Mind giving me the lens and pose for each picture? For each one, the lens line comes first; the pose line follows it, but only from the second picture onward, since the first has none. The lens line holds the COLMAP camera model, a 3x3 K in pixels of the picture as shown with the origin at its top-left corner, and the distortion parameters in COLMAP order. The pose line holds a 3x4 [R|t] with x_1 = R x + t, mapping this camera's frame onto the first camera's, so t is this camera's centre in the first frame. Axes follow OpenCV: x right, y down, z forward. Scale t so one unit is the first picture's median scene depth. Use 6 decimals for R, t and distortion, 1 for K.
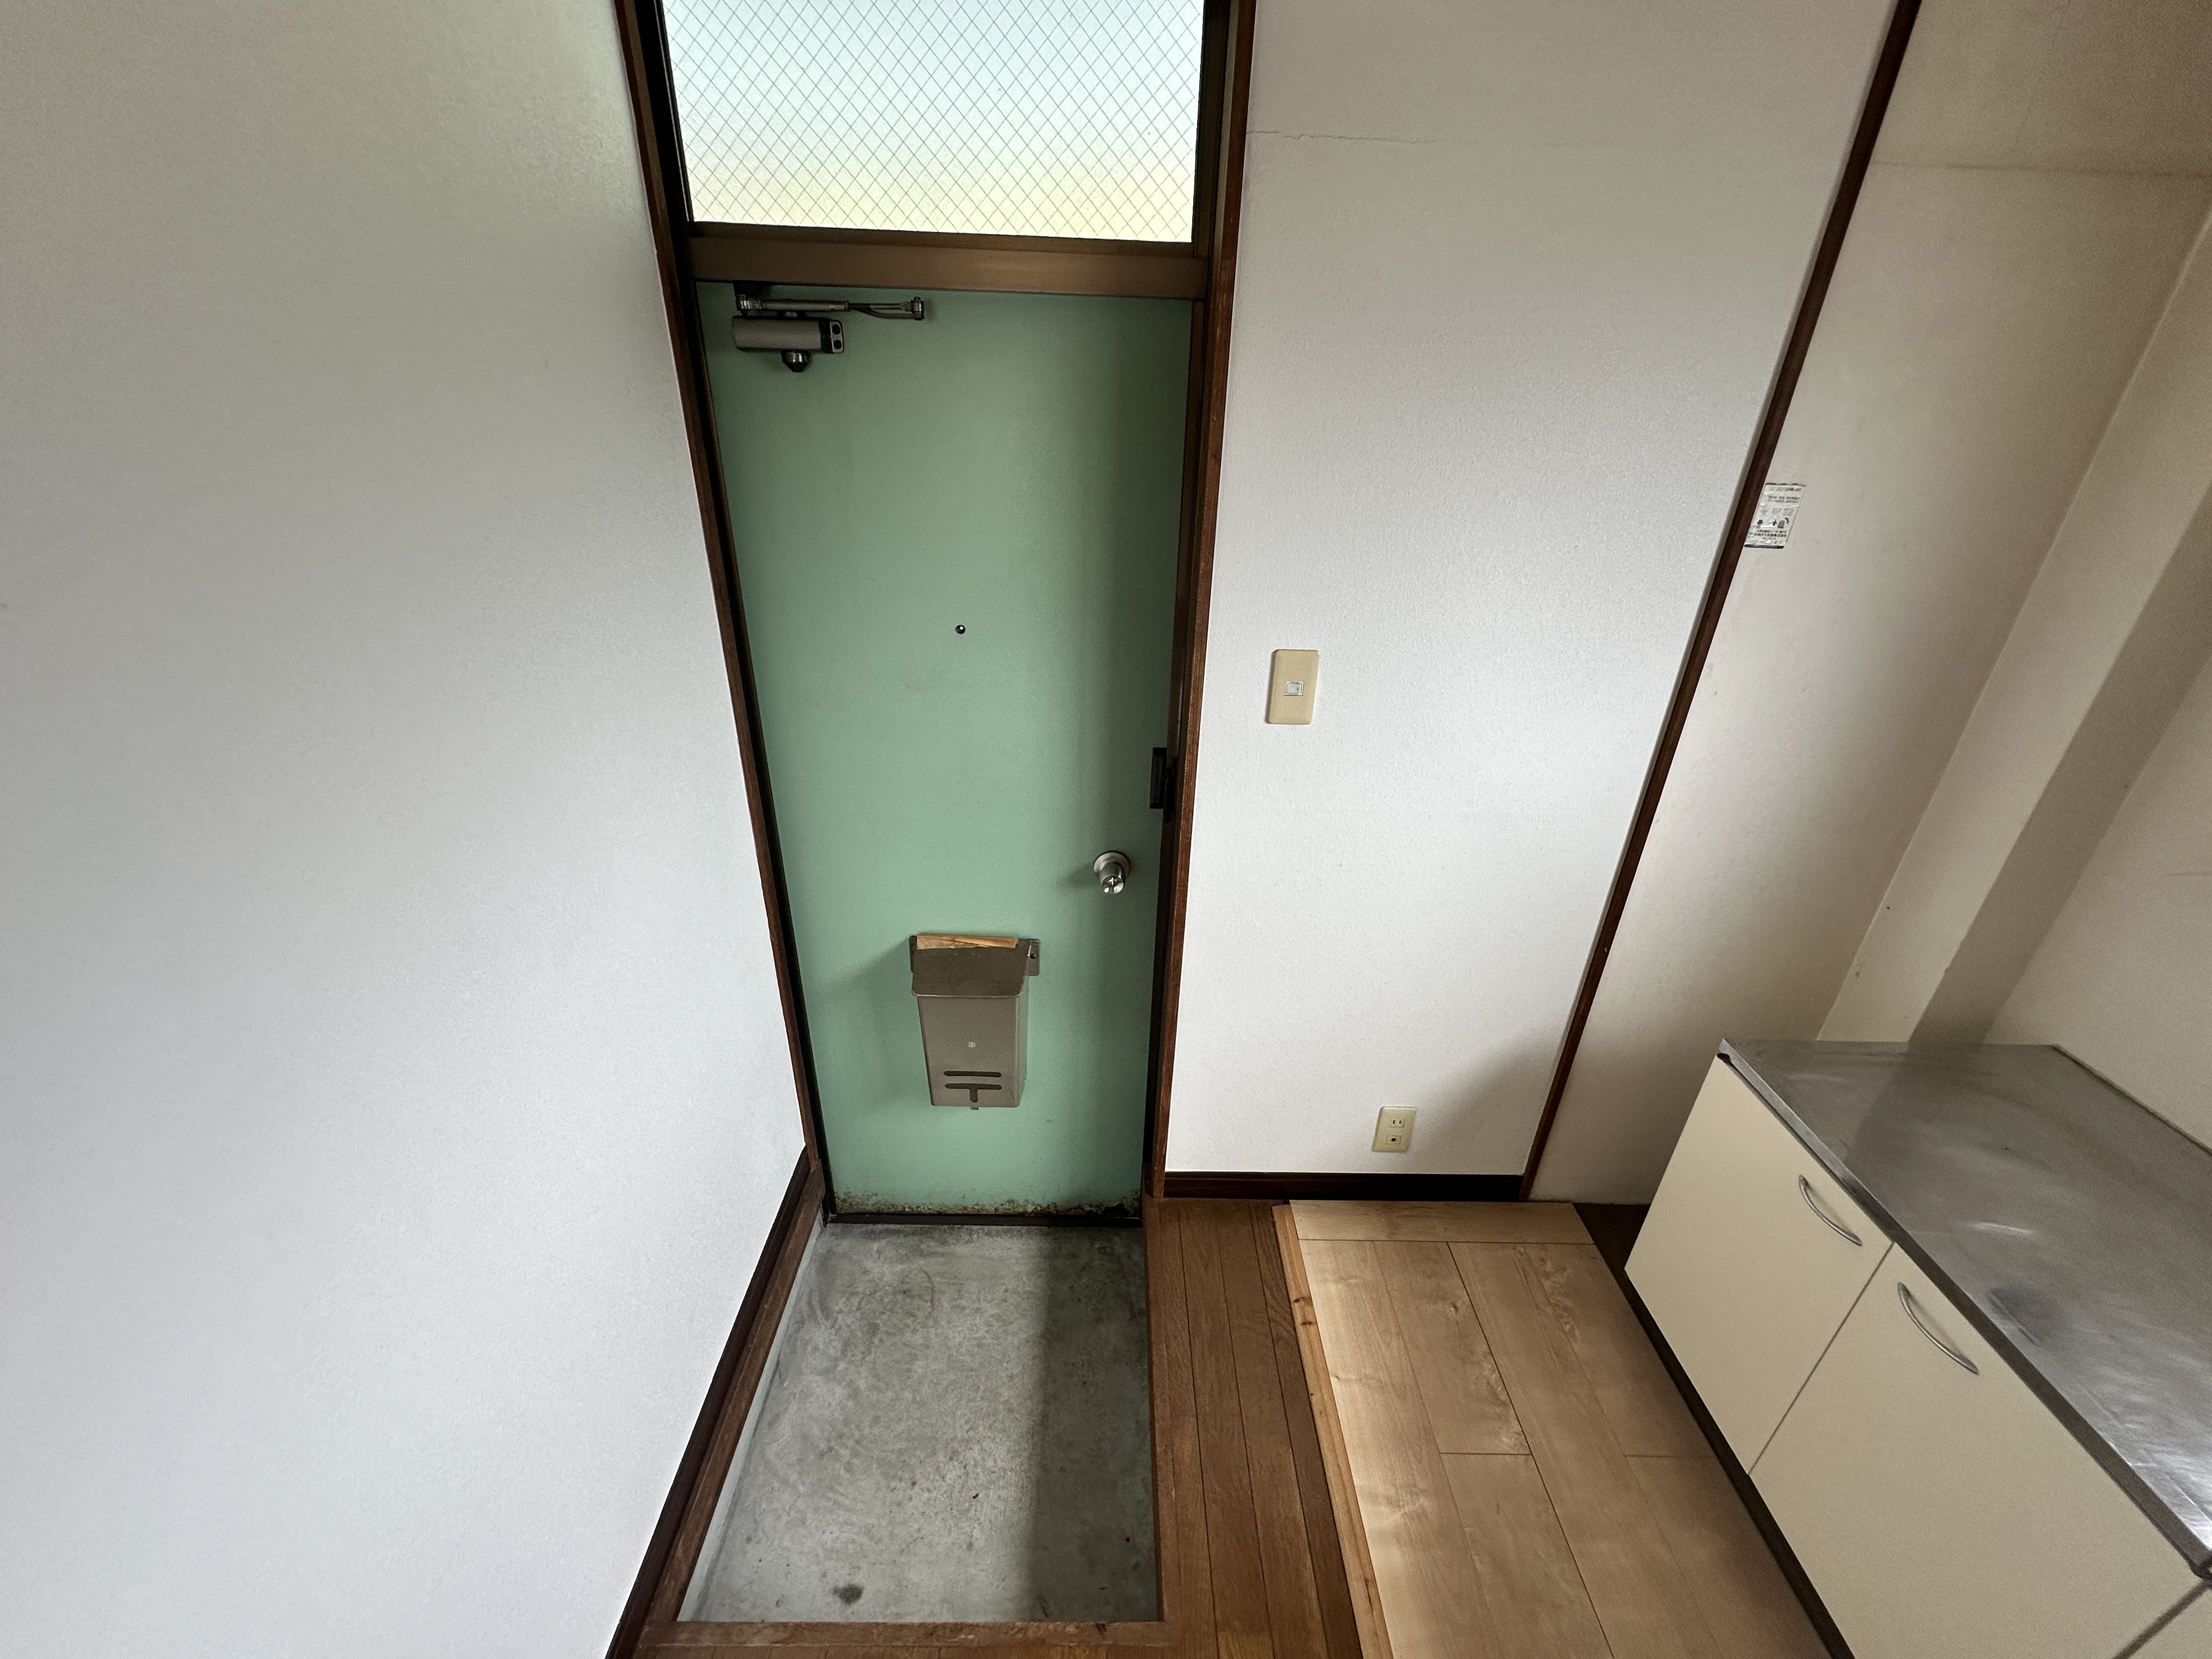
lens RADIAL K [[880.5, 0, 1105.9], [0, 880.5, 827.1], [0, 0, 1]] dist [-0.002402, -0.000815]
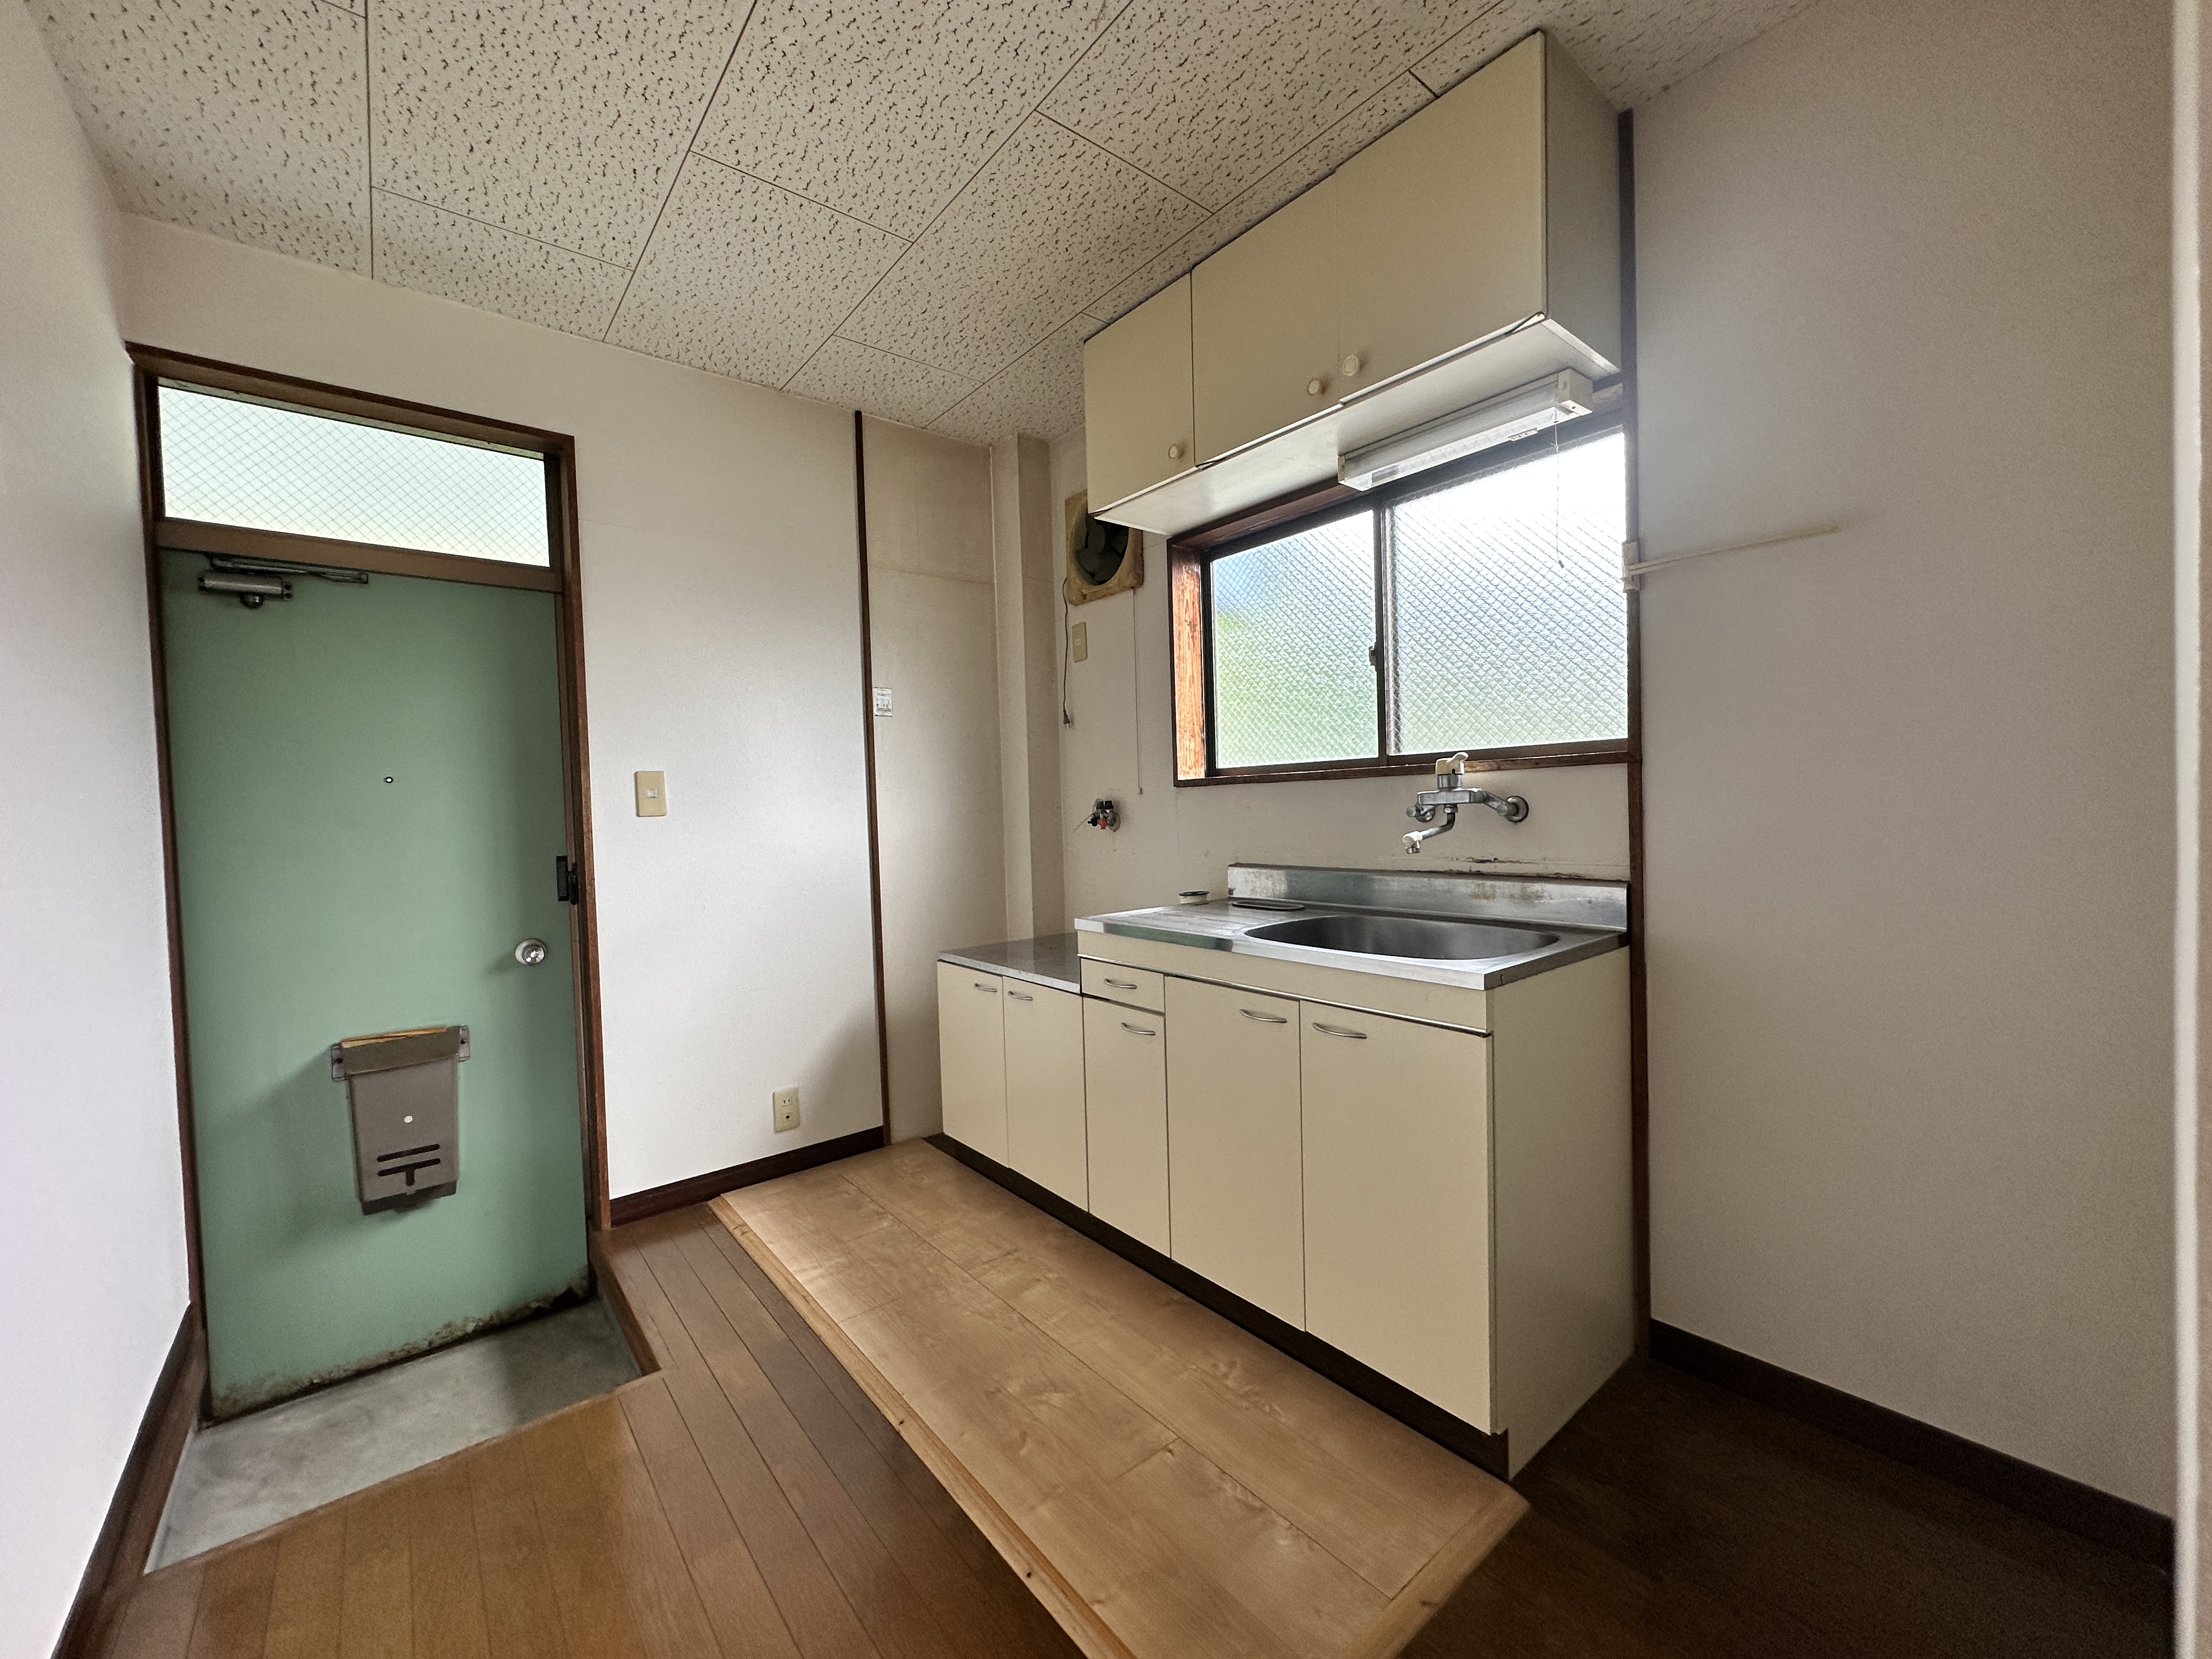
lens RADIAL K [[880.5, 0, 1106.8], [0, 880.5, 824.3], [0, 0, 1]] dist [-0.002402, -0.000815]
pose [[0.772324, -0.066155, 0.631775, -0.149118], [0.326440, 0.894523, -0.305394, 0.567217], [-0.544934, 0.442100, 0.712457, -0.530603]]
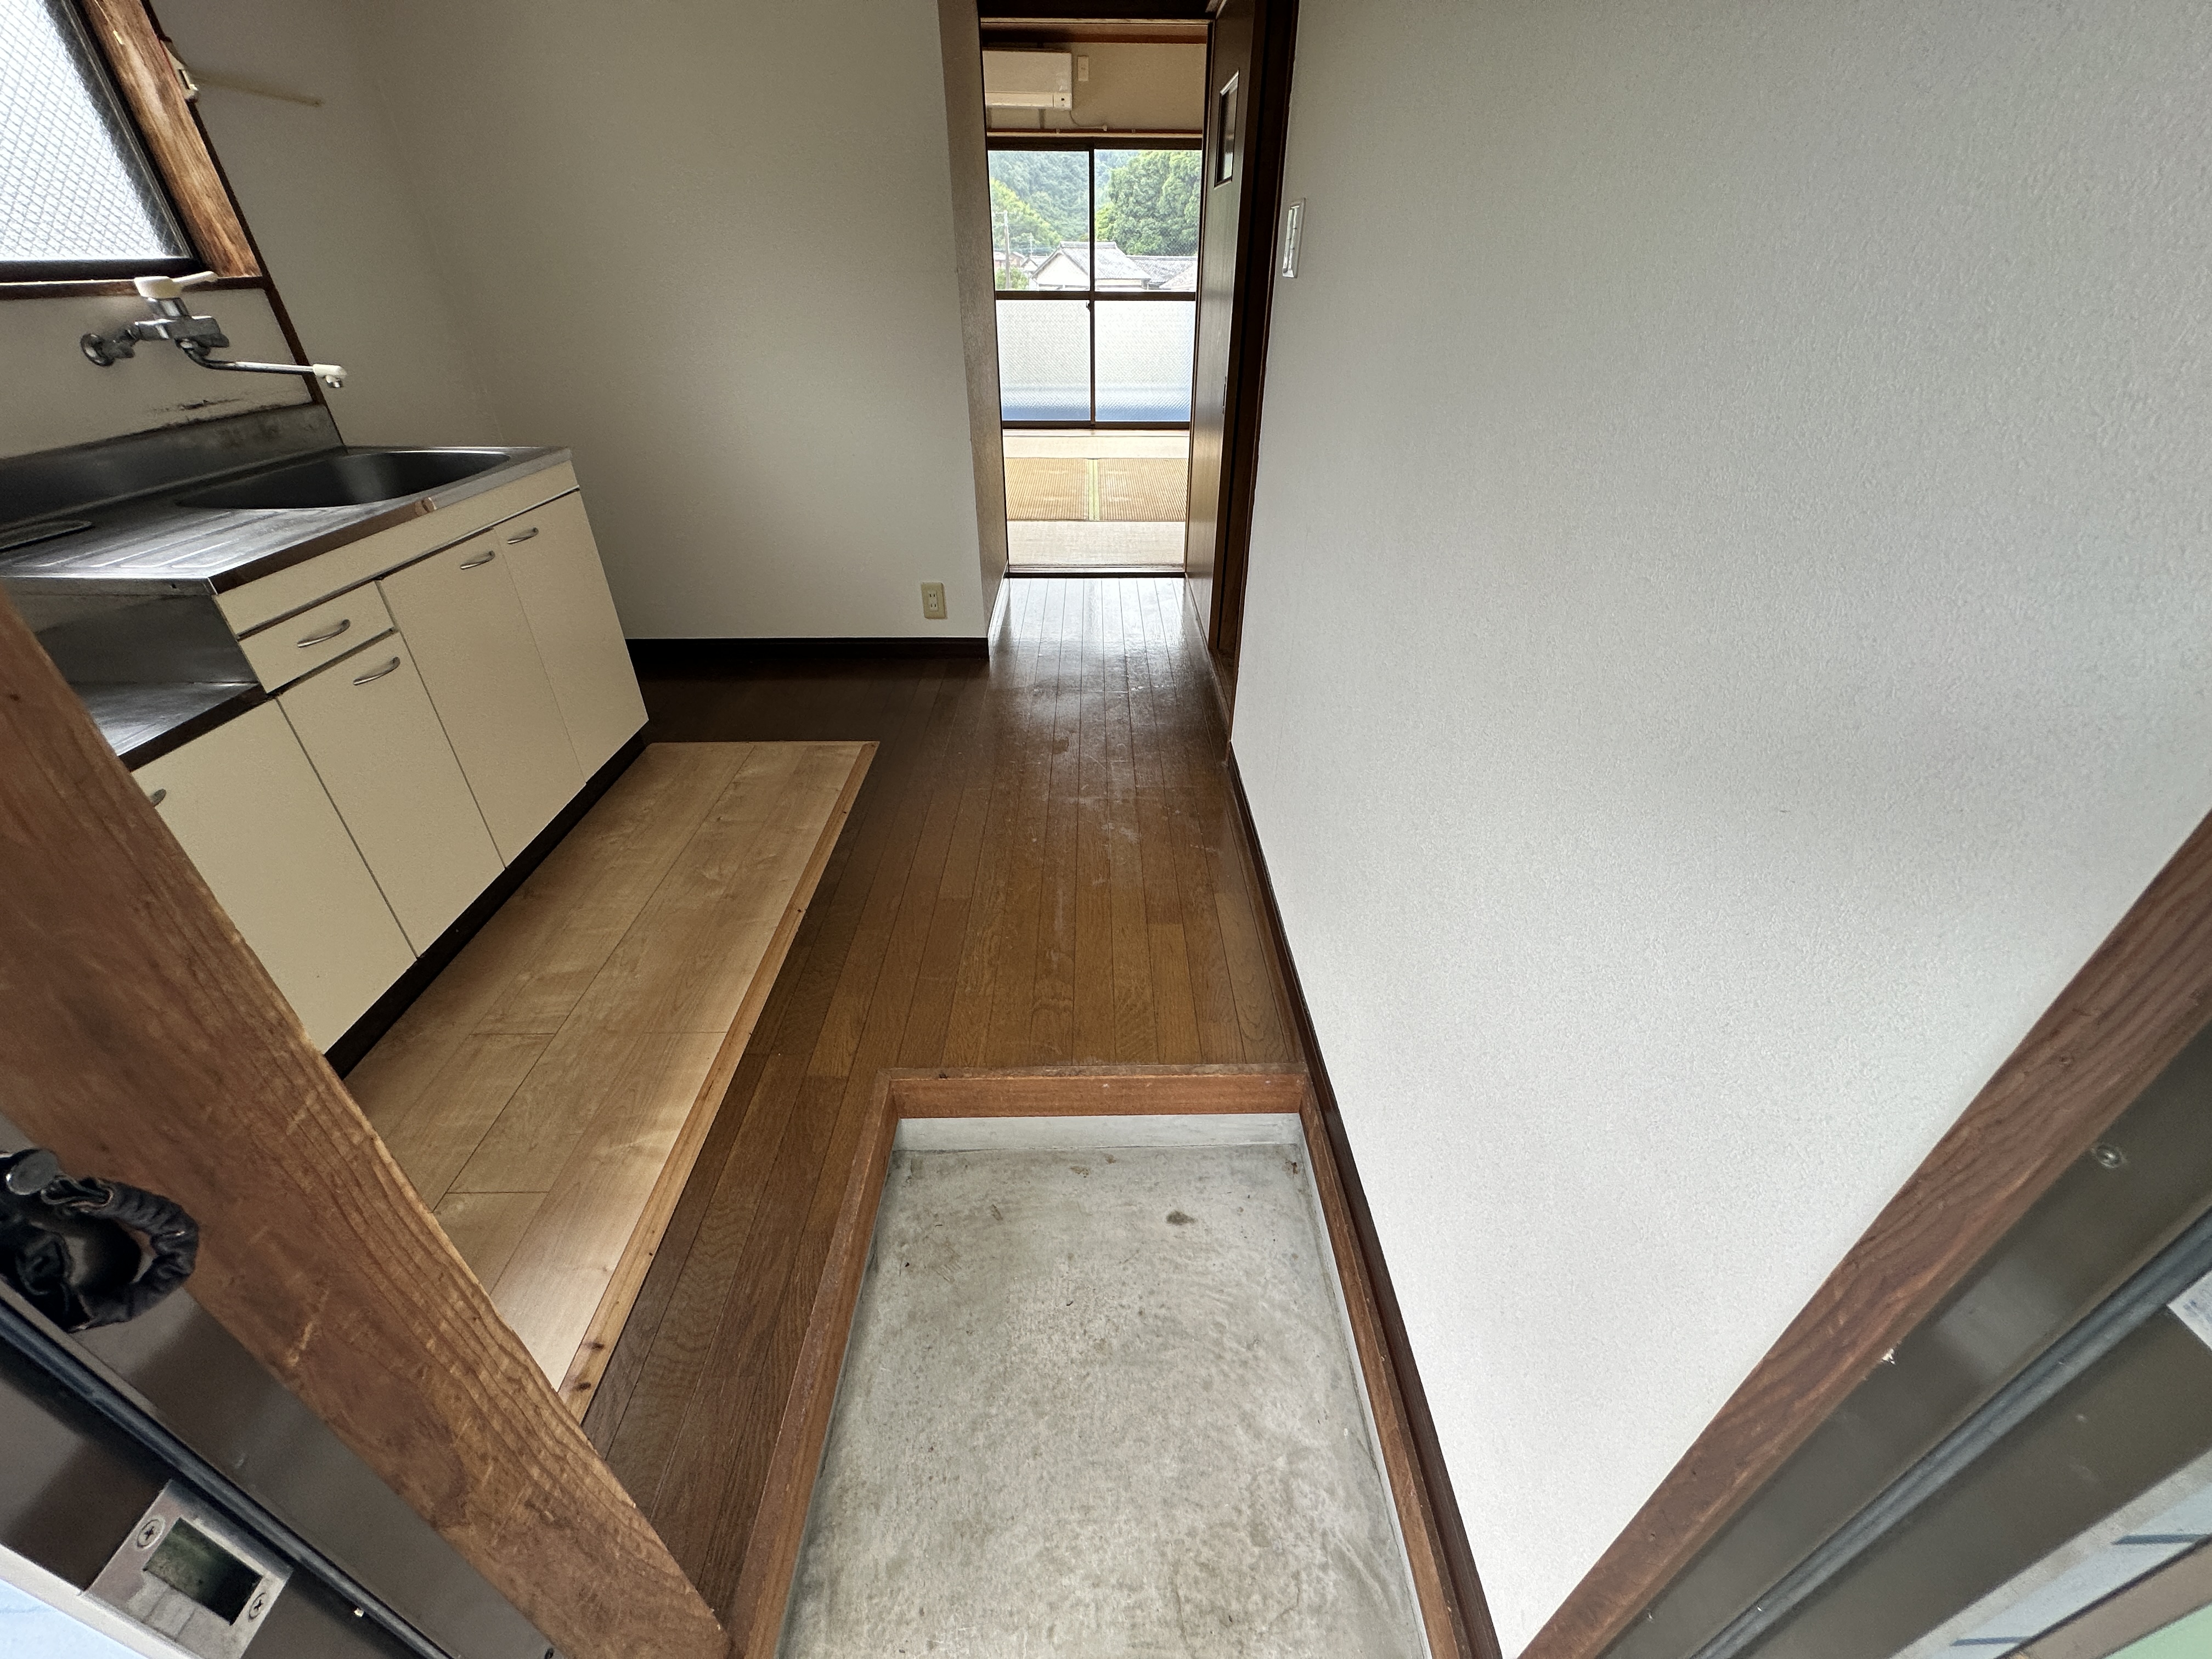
lens RADIAL K [[880.5, 0, 1102.2], [0, 880.5, 832.8], [0, 0, 1]] dist [-0.002402, -0.000815]
pose [[-0.999361, -0.024385, -0.026133, -0.133474], [-0.034900, 0.507780, 0.860780, -0.234214], [-0.007720, 0.861142, -0.508306, 0.951193]]
